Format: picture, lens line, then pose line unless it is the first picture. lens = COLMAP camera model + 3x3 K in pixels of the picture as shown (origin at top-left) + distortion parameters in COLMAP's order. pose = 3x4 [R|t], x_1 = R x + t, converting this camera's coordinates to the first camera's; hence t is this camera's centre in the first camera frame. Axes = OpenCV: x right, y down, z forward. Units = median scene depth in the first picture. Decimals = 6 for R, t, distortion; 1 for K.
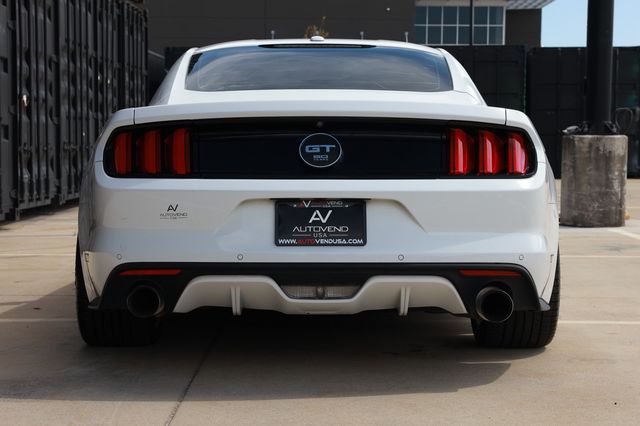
lens RADIAL K [[1302.3, 0, 320.0], [0, 1302.3, 213.0], [0, 0, 1]] dist [0.215436, -0.048818]
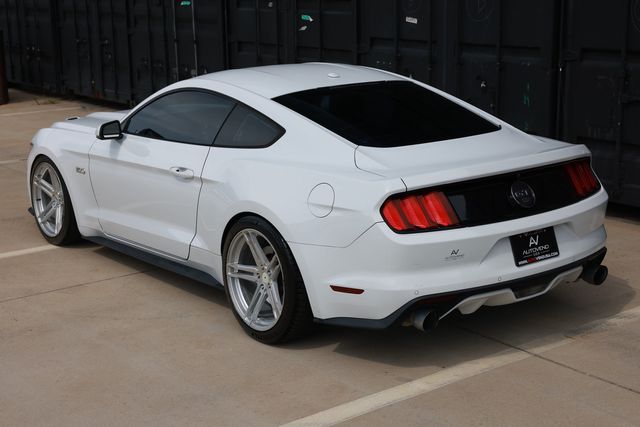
lens RADIAL K [[1009.3, 0, 320.0], [0, 1009.3, 213.5], [0, 0, 1]] dist [0.133766, -0.069786]
pose [[0.798023, -0.151375, 0.583305, -0.266330], [0.062993, 0.983588, 0.169073, -0.073604], [-0.599326, -0.098180, 0.794462, 0.077430]]
